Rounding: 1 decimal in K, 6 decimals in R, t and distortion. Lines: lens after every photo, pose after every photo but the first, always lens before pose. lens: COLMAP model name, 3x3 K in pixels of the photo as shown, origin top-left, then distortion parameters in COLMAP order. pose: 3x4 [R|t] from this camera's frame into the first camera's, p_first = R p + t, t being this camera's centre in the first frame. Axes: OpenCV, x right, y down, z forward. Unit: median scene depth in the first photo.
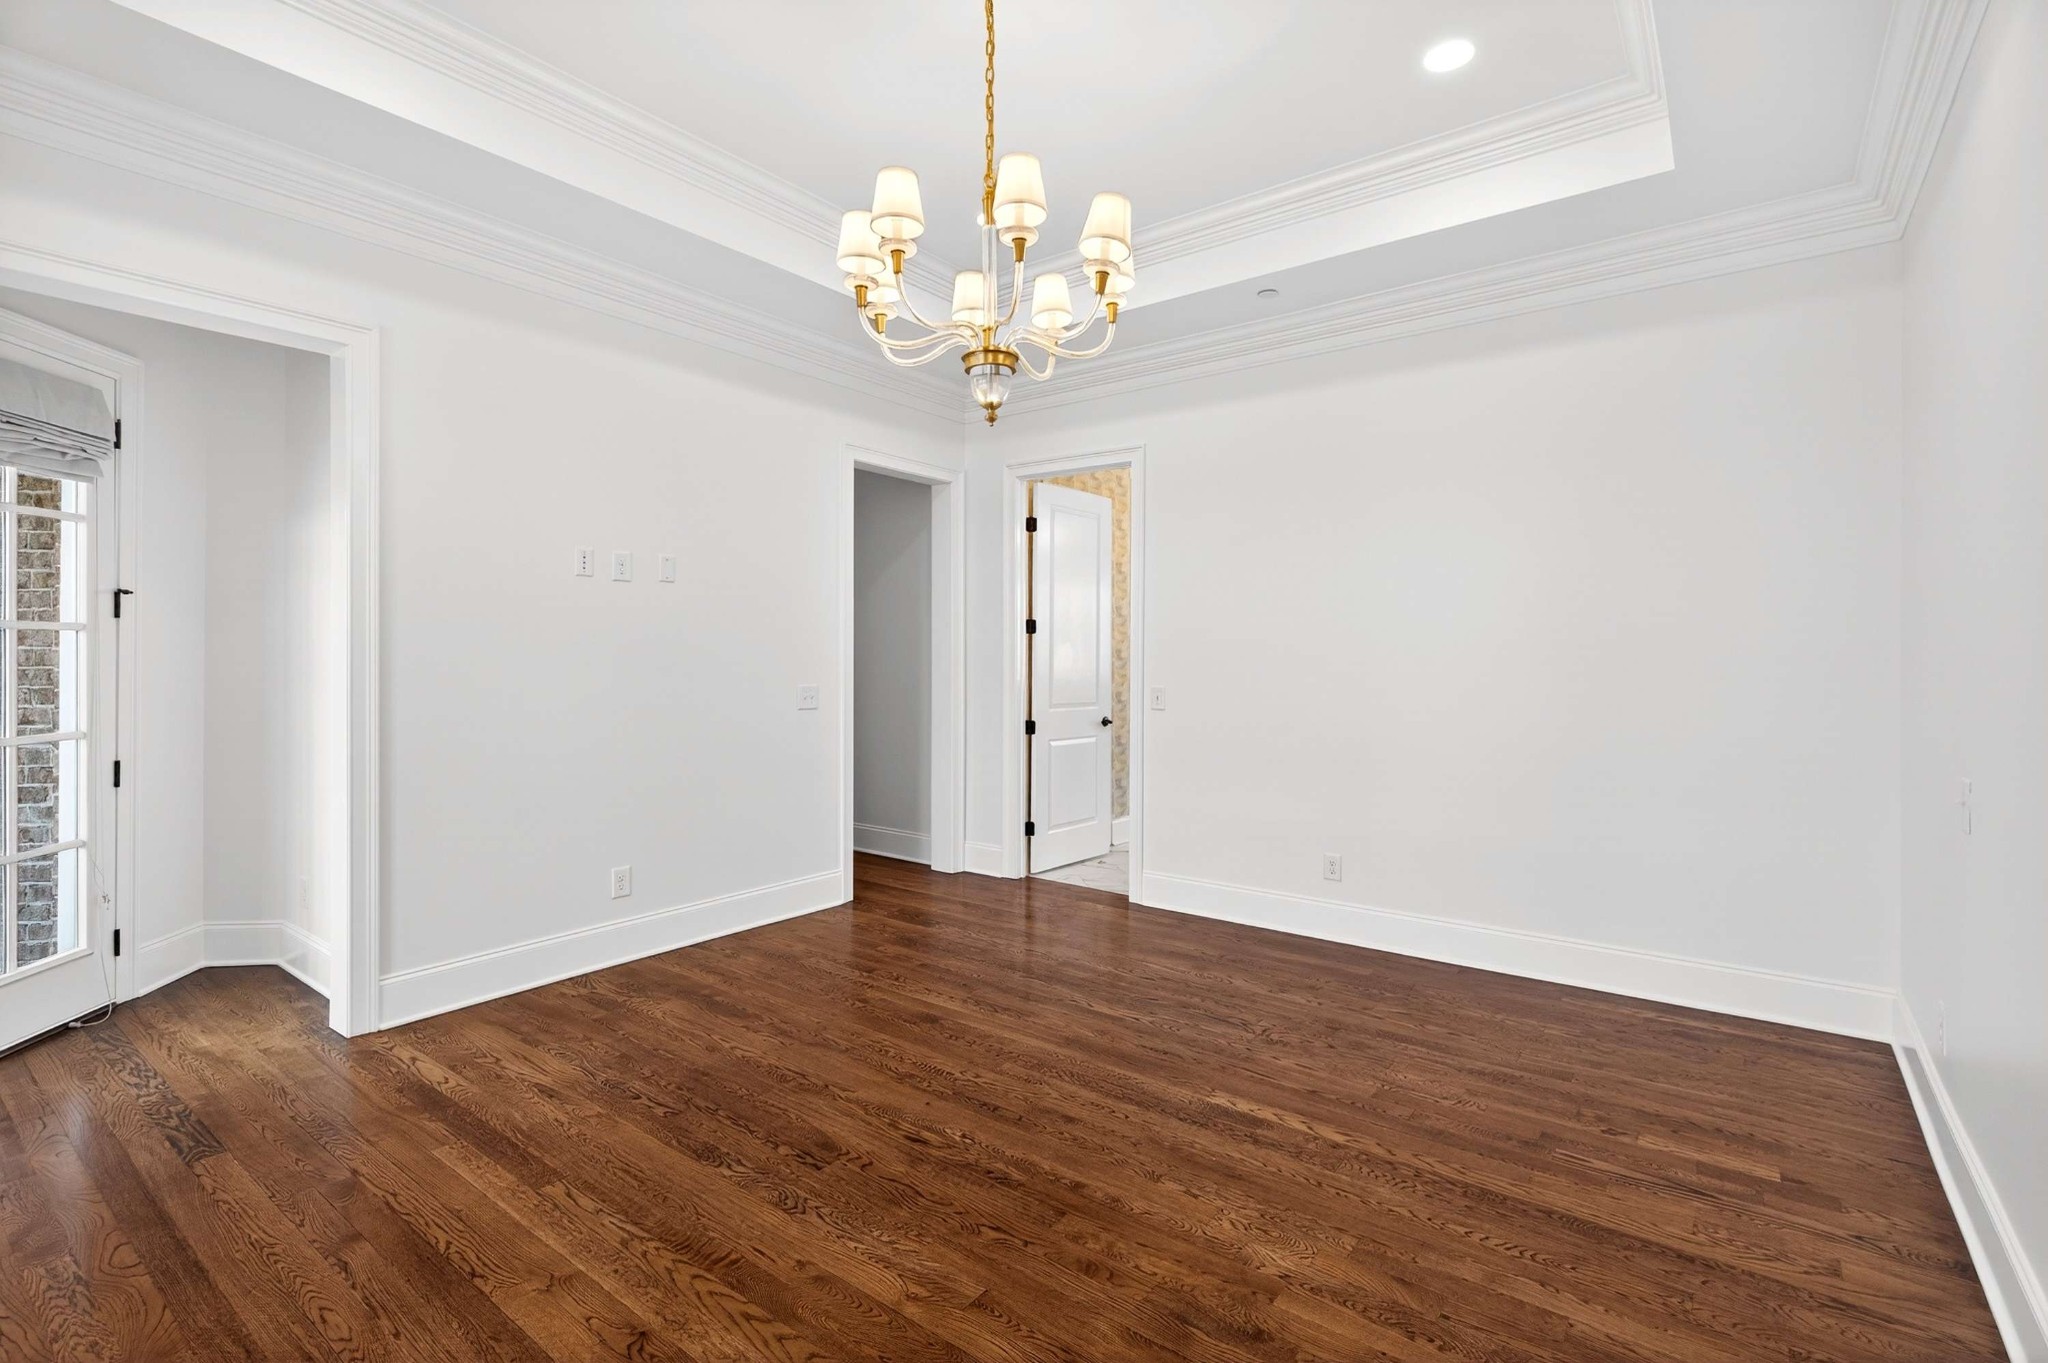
lens RADIAL K [[926.5, 0, 1027.0], [0, 926.5, 664.4], [0, 0, 1]] dist [0.007480, -0.001129]
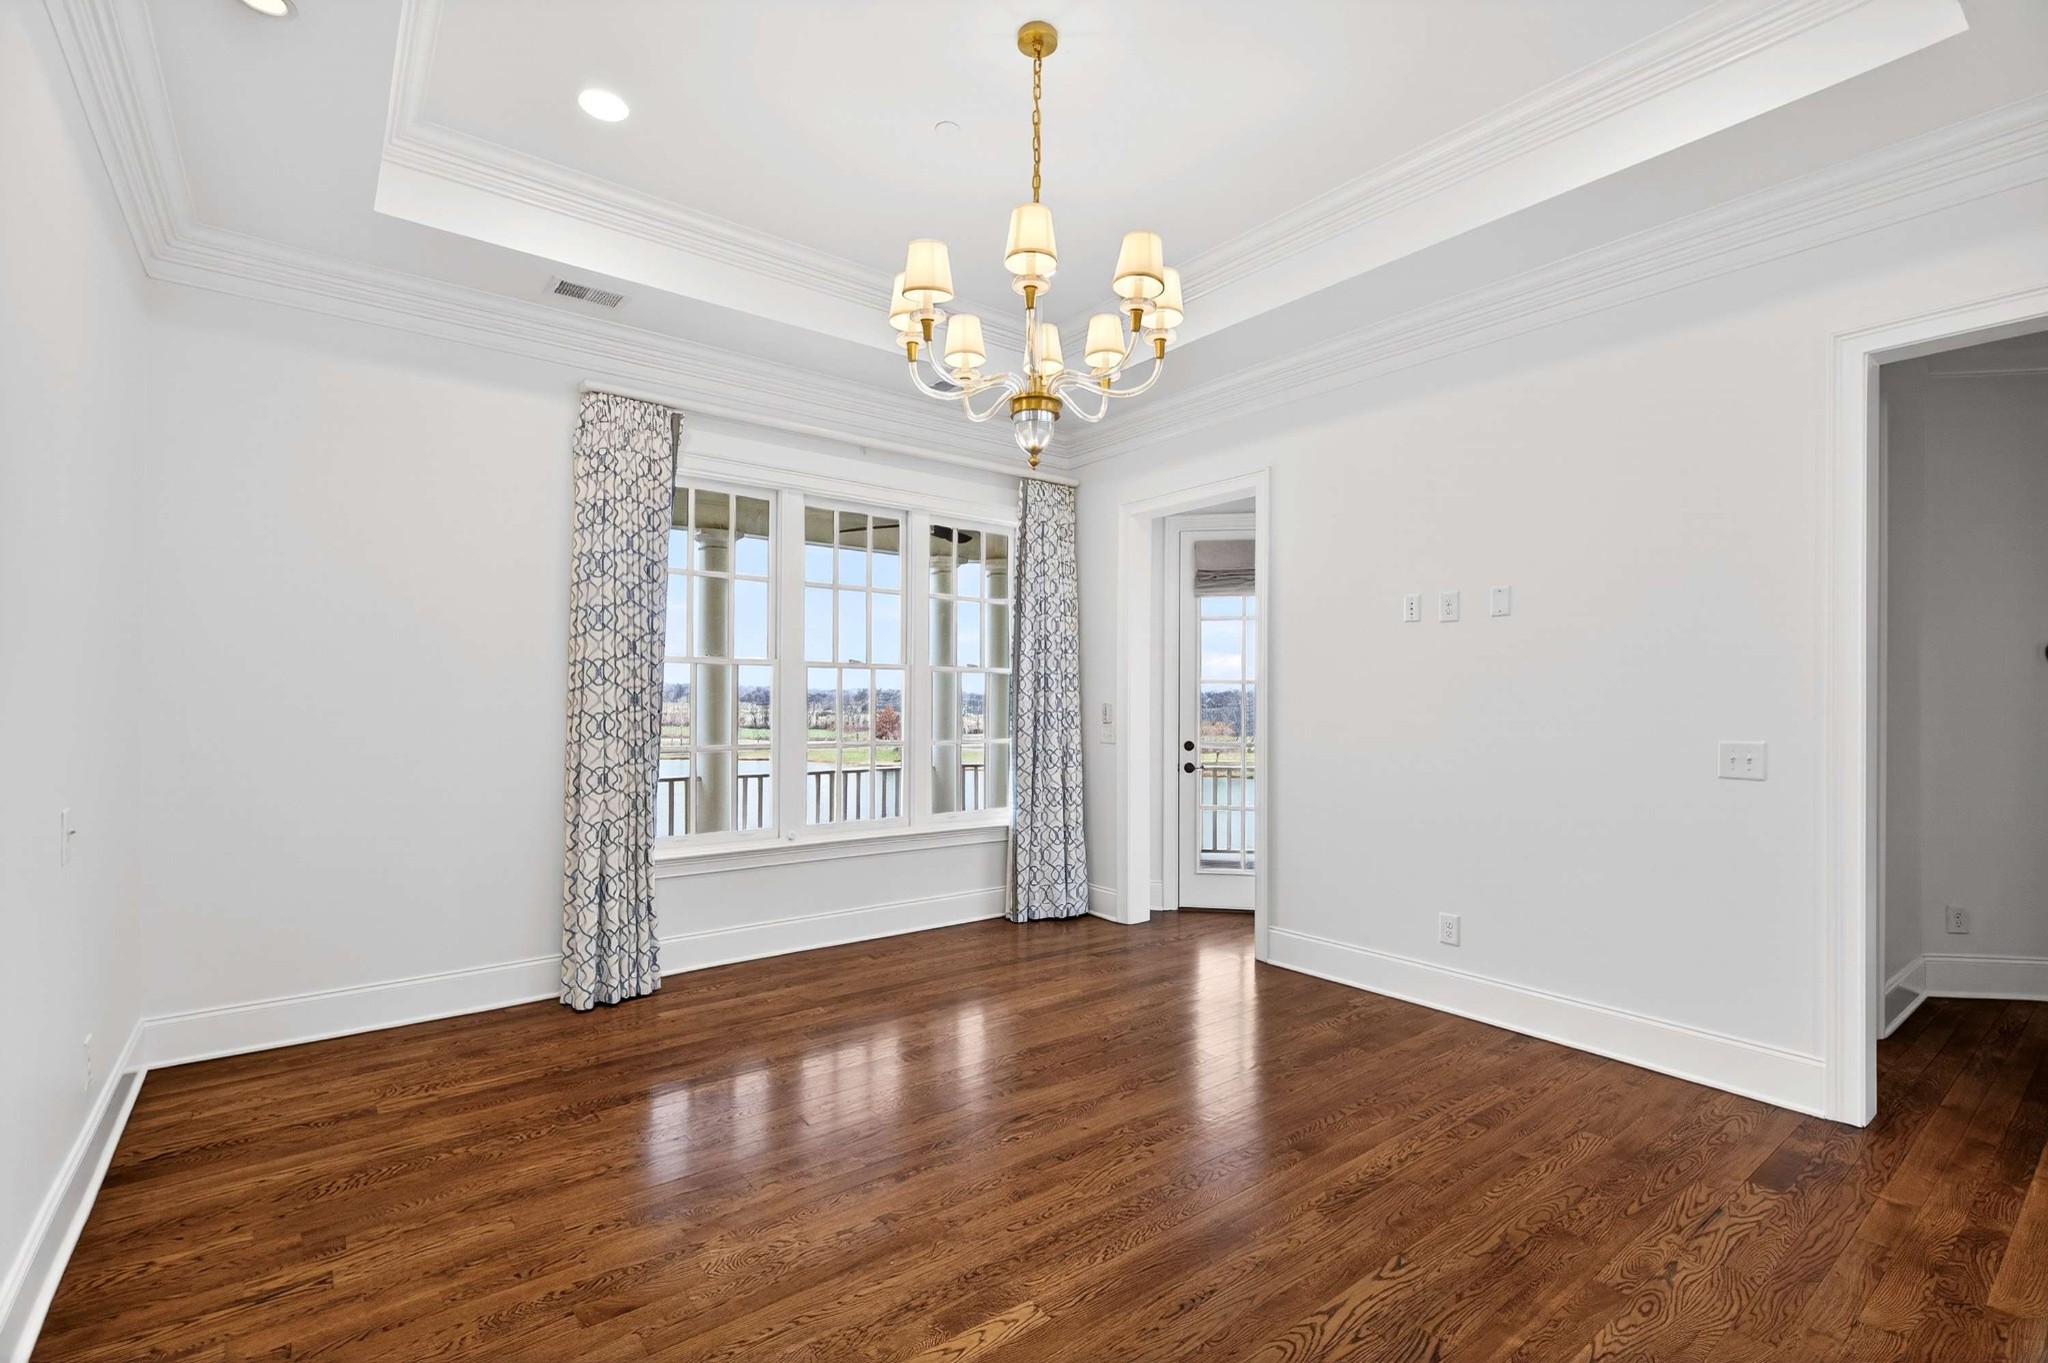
lens RADIAL K [[926.5, 0, 1025.7], [0, 926.5, 691.1], [0, 0, 1]] dist [0.007480, -0.001129]
pose [[-0.250352, -0.012844, -0.968070, 0.781308], [-0.010210, 0.999891, -0.010626, -0.000626], [0.968101, 0.007224, -0.250456, 1.017999]]
